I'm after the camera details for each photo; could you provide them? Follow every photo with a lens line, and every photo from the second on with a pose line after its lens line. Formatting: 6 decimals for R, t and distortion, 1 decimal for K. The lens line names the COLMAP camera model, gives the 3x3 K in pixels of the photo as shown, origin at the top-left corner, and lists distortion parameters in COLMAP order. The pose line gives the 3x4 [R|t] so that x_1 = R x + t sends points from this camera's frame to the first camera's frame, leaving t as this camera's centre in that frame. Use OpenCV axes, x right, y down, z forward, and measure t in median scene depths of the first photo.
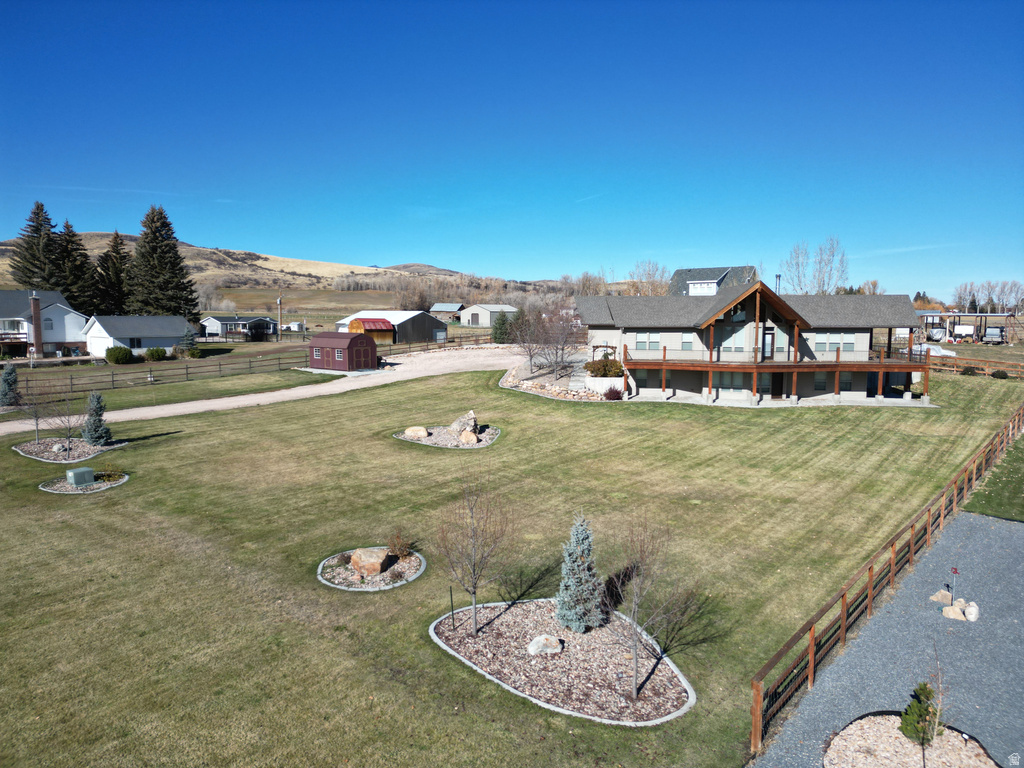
lens RADIAL K [[711.6, 0, 511.1], [0, 711.6, 383.4], [0, 0, 1]] dist [0.102393, -0.105785]
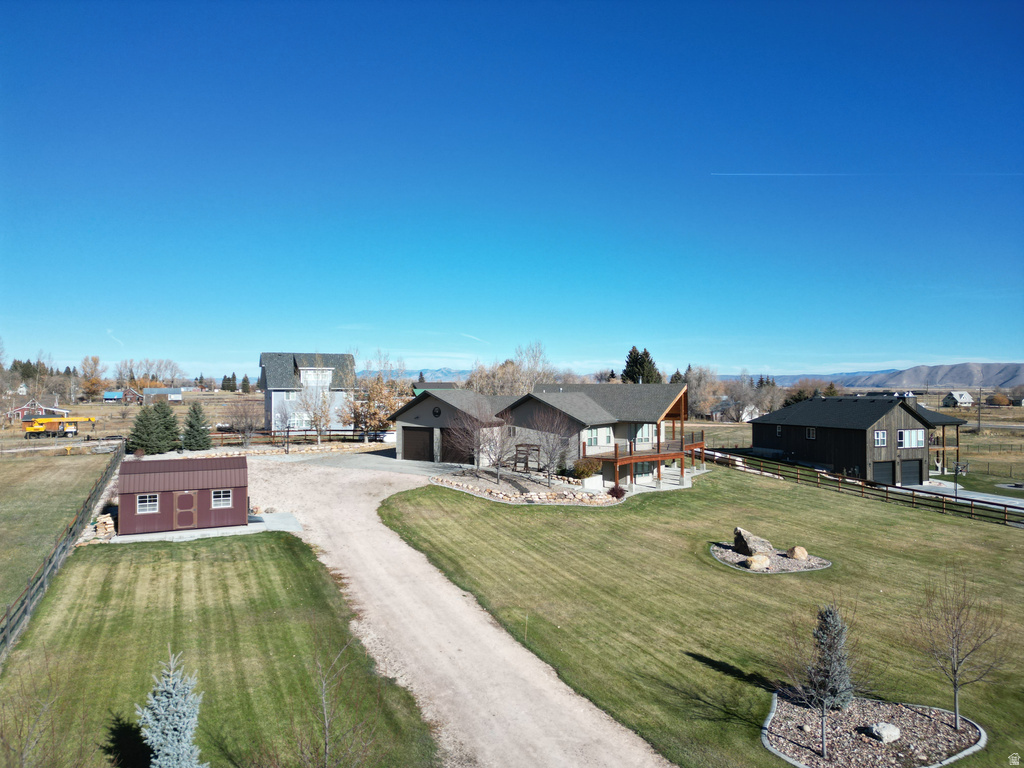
lens RADIAL K [[711.6, 0, 511.1], [0, 711.6, 383.4], [0, 0, 1]] dist [0.102393, -0.105785]
pose [[0.427571, 0.001439, 0.903981, -0.668553], [0.088635, 0.995114, -0.043507, -0.086346], [-0.899626, 0.098726, 0.425354, 0.553930]]
